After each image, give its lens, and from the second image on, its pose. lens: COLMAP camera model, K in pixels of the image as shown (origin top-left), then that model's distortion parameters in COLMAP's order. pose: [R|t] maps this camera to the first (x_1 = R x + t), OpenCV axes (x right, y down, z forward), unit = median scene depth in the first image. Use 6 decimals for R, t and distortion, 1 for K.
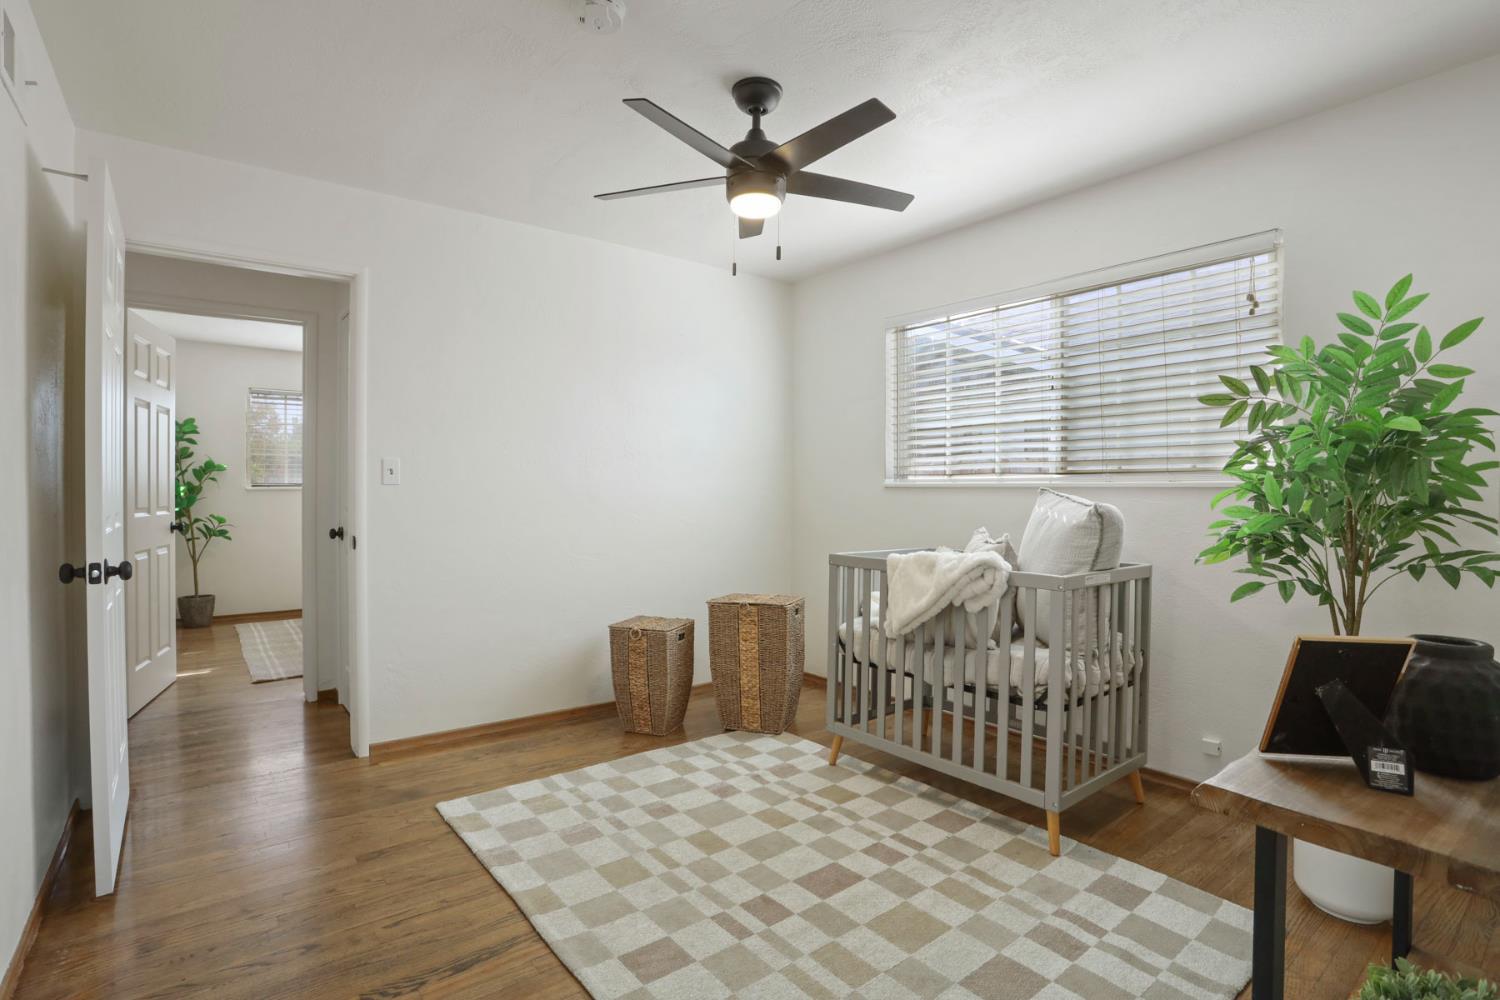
lens RADIAL K [[735.2, 0, 751.1], [0, 735.2, 501.7], [0, 0, 1]] dist [-0.067900, 0.028280]
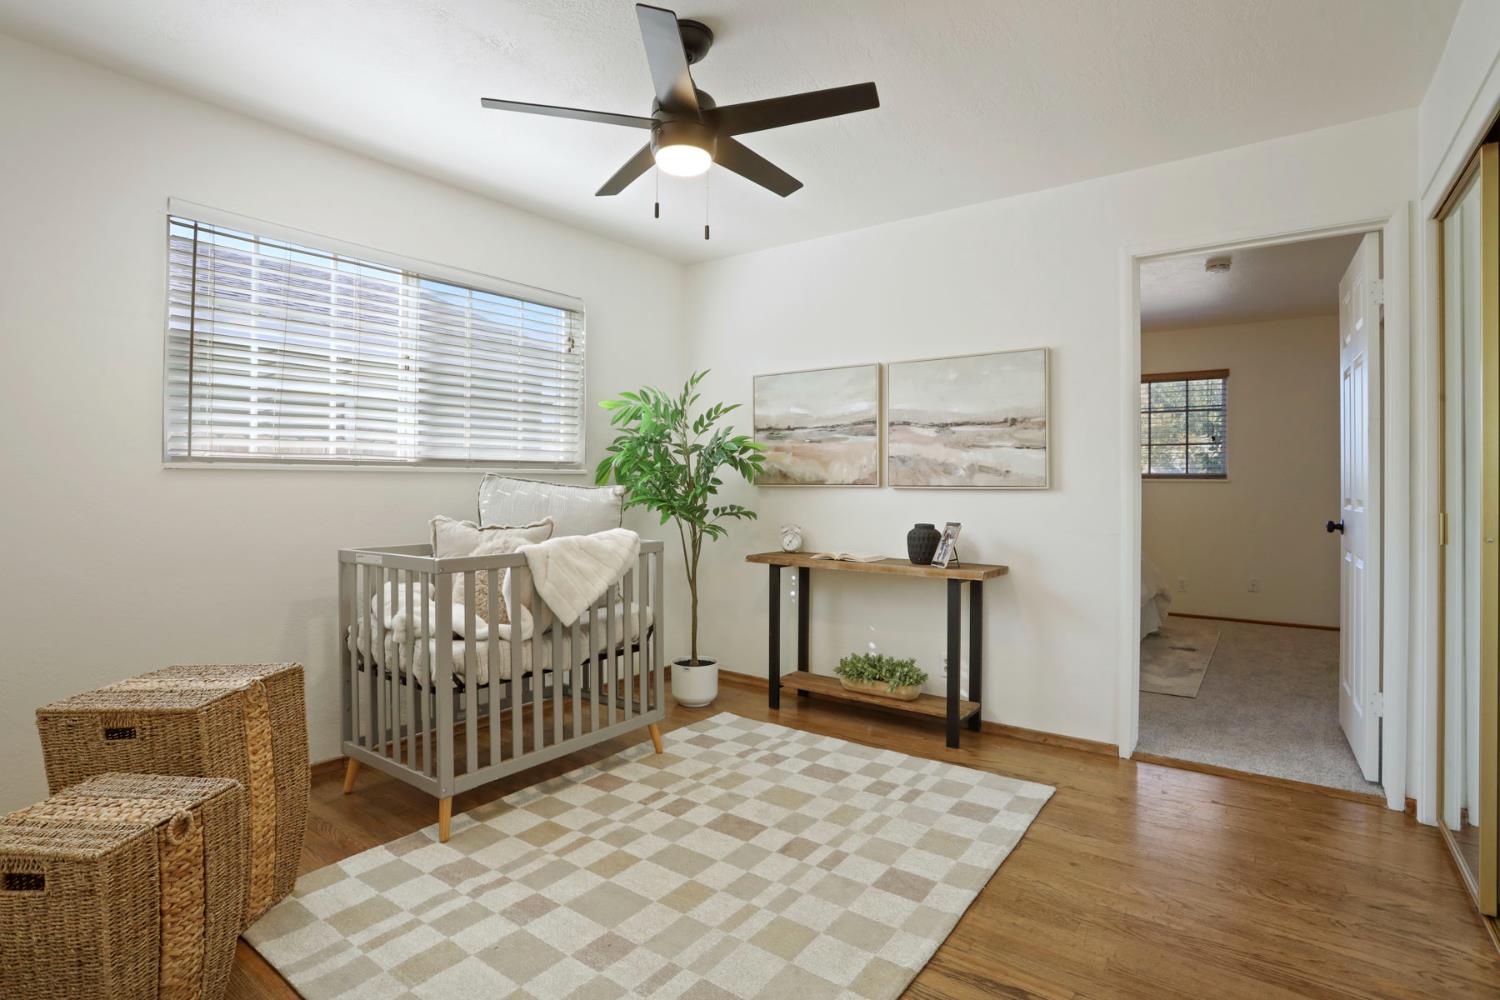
lens RADIAL K [[735.2, 0, 751.2], [0, 735.2, 476.7], [0, 0, 1]] dist [-0.067900, 0.028280]
pose [[-0.258500, 0.003475, 0.966005, -0.789247], [0.014165, 0.999900, 0.000193, -0.009238], [-0.965907, 0.013733, -0.258524, 1.022868]]
